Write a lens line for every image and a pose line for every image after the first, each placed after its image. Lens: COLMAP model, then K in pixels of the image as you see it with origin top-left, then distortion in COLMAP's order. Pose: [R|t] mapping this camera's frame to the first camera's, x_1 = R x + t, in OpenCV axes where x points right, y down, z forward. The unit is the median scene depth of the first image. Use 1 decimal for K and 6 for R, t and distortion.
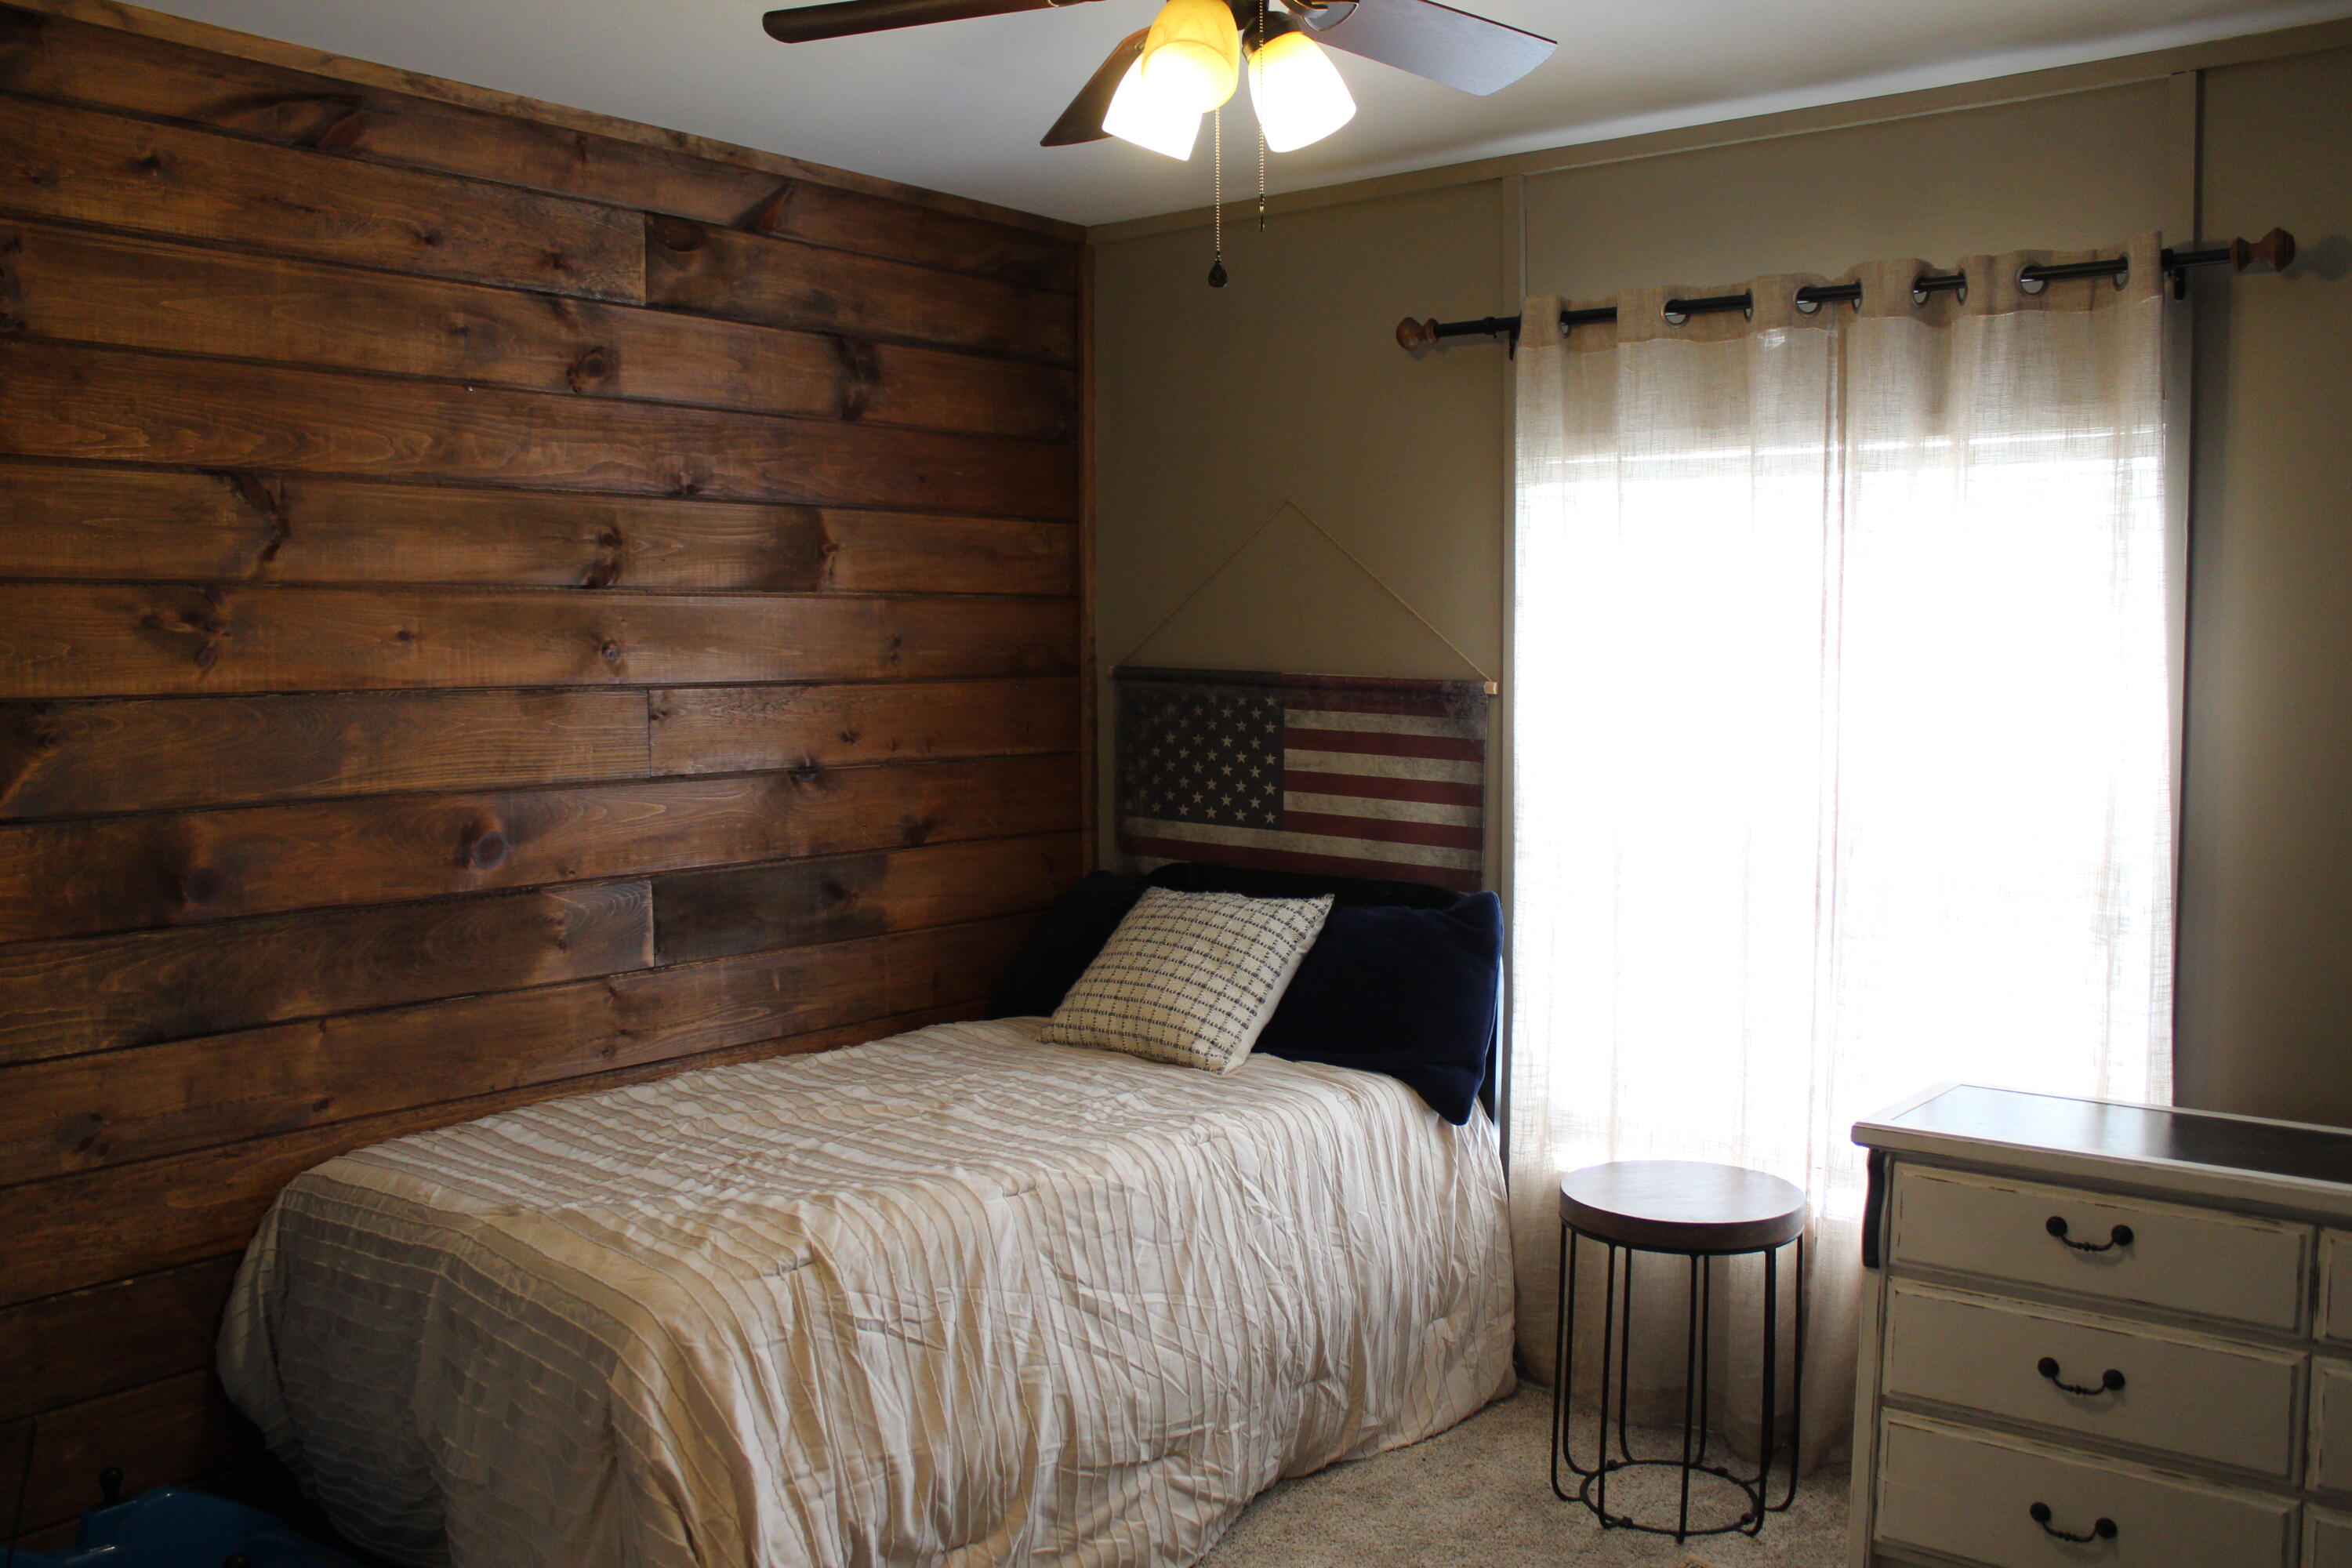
lens RADIAL K [[1981.2, 0, 1171.6], [0, 1981.2, 777.1], [0, 0, 1]] dist [-0.154743, 0.124139]
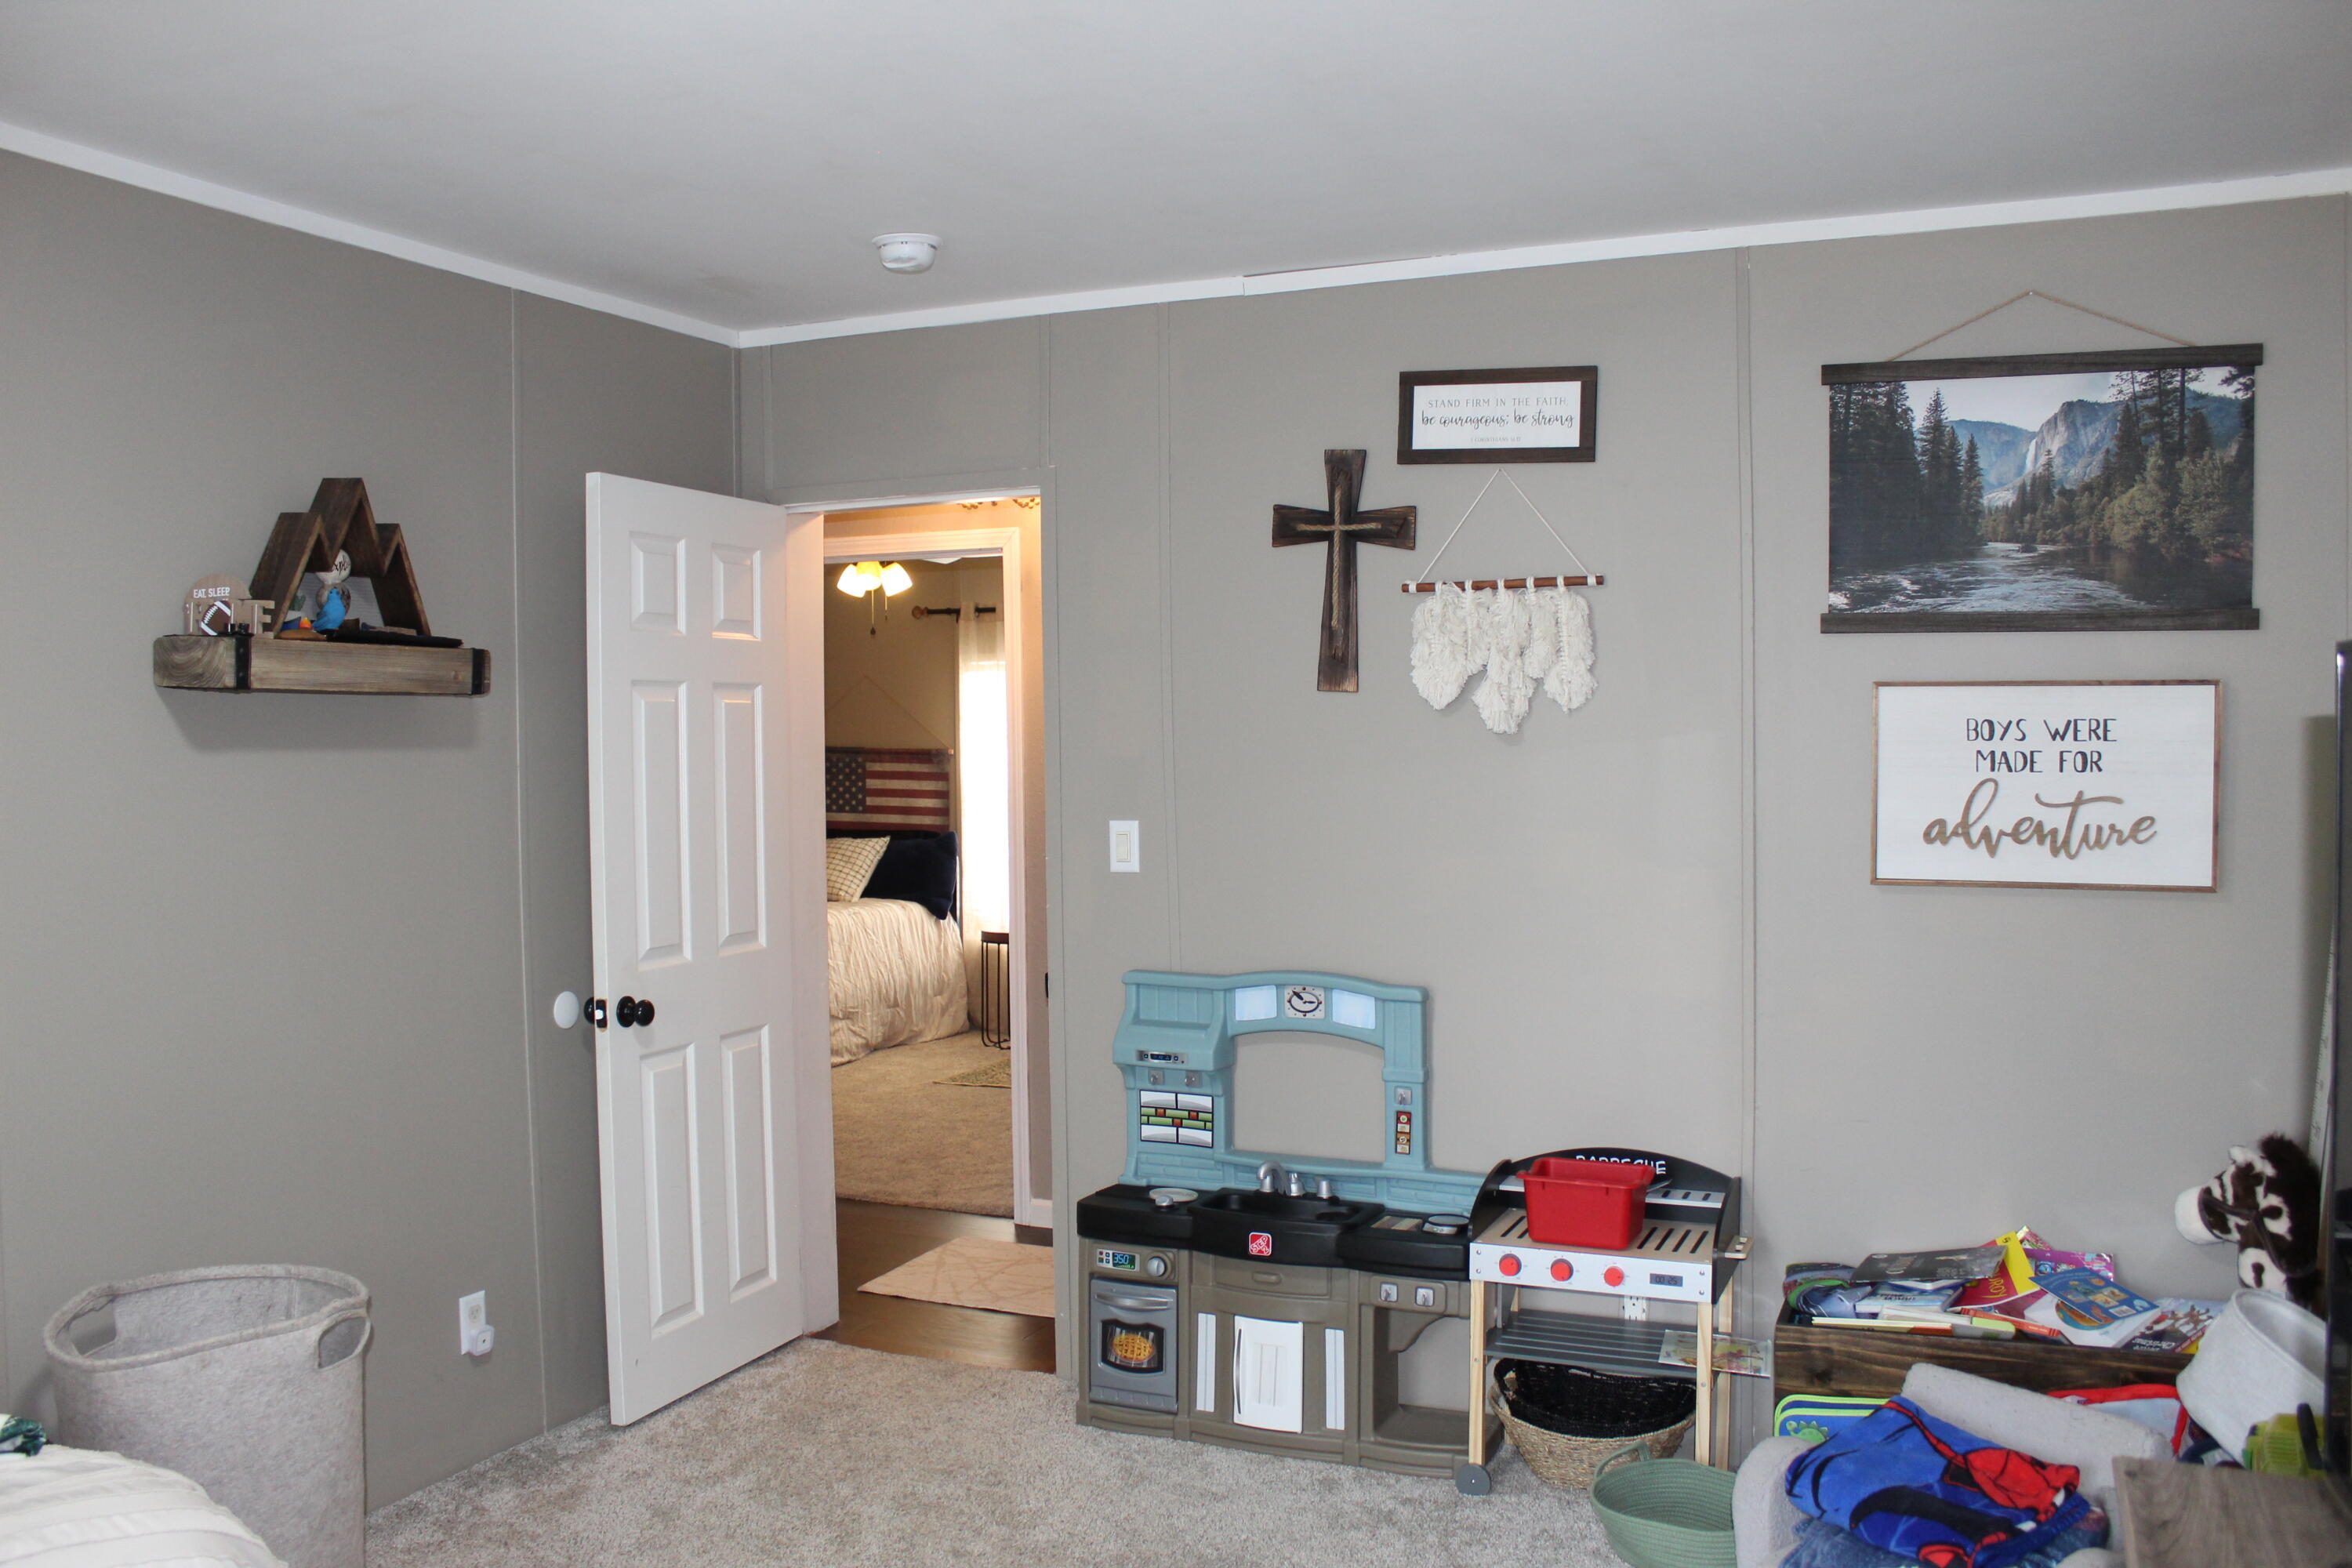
lens RADIAL K [[1981.2, 0, 1174.2], [0, 1981.2, 787.8], [0, 0, 1]] dist [-0.154743, 0.124139]
pose [[0.963057, -0.016332, 0.268801, -0.253188], [0.026737, 0.999026, -0.035095, 0.100613], [-0.267966, 0.040985, 0.962556, -1.568149]]
